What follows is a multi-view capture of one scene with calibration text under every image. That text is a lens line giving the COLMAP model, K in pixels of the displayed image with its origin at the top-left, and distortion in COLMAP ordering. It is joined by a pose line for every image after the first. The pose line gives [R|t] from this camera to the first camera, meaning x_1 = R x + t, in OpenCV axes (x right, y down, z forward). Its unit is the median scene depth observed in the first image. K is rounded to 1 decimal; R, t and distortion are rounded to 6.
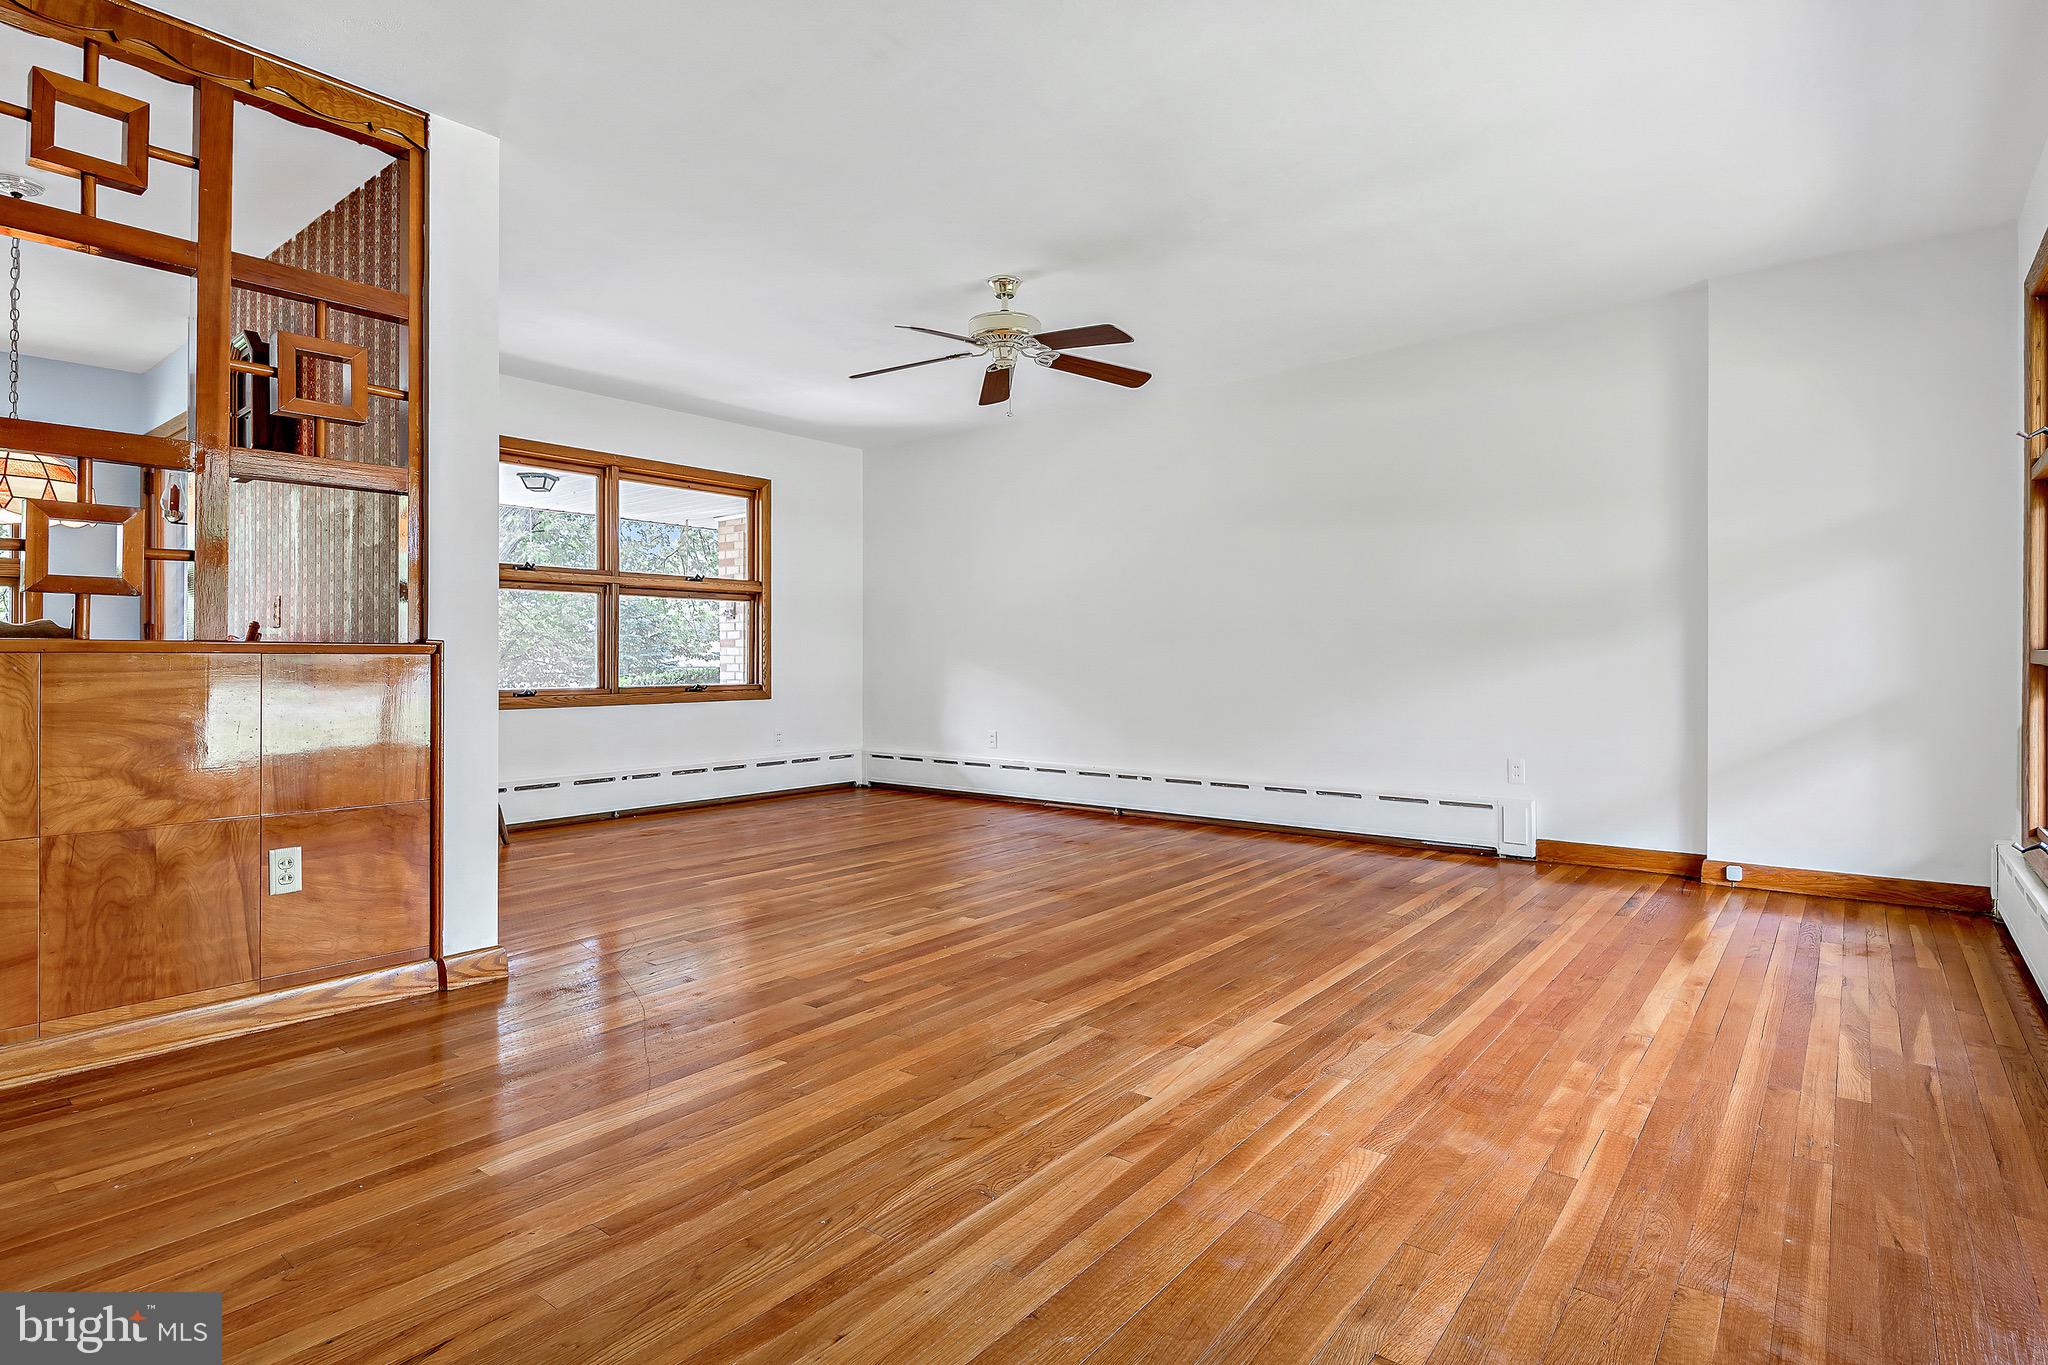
lens RADIAL K [[1048.1, 0, 1022.2], [0, 1048.1, 652.8], [0, 0, 1]] dist [0.002441, 0.000153]
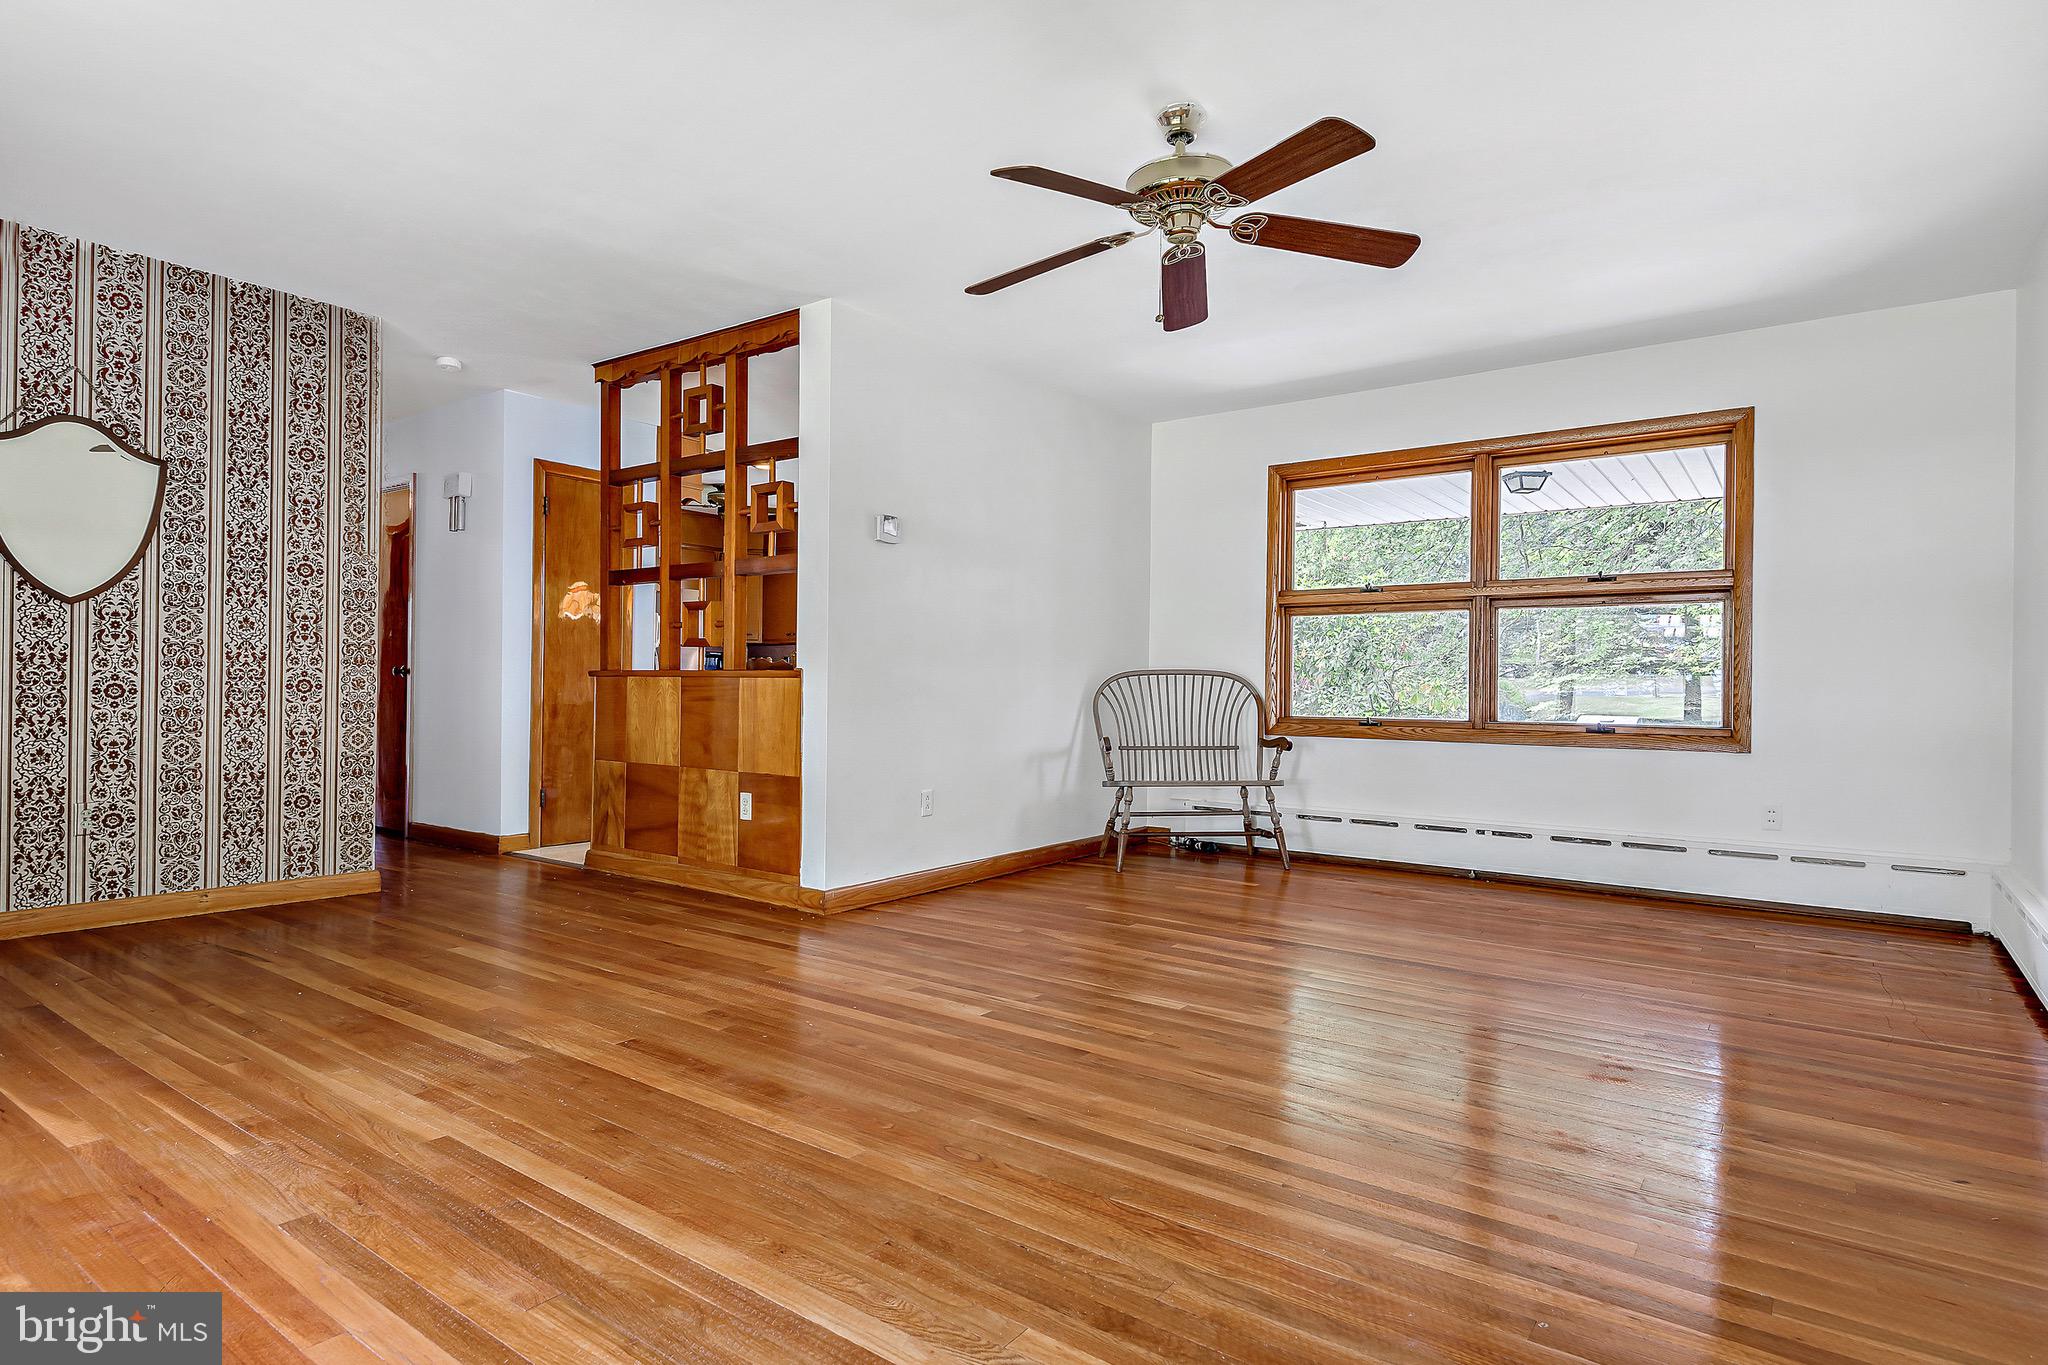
lens RADIAL K [[1101.9, 0, 1024.0], [0, 1101.9, 682.5], [0, 0, 1]] dist [0.020166, -0.020385]
pose [[0.036994, 0.000567, -0.999315, 0.680253], [-0.003910, 0.999992, 0.000423, 0.004739], [0.999308, 0.003892, 0.036996, 0.875858]]
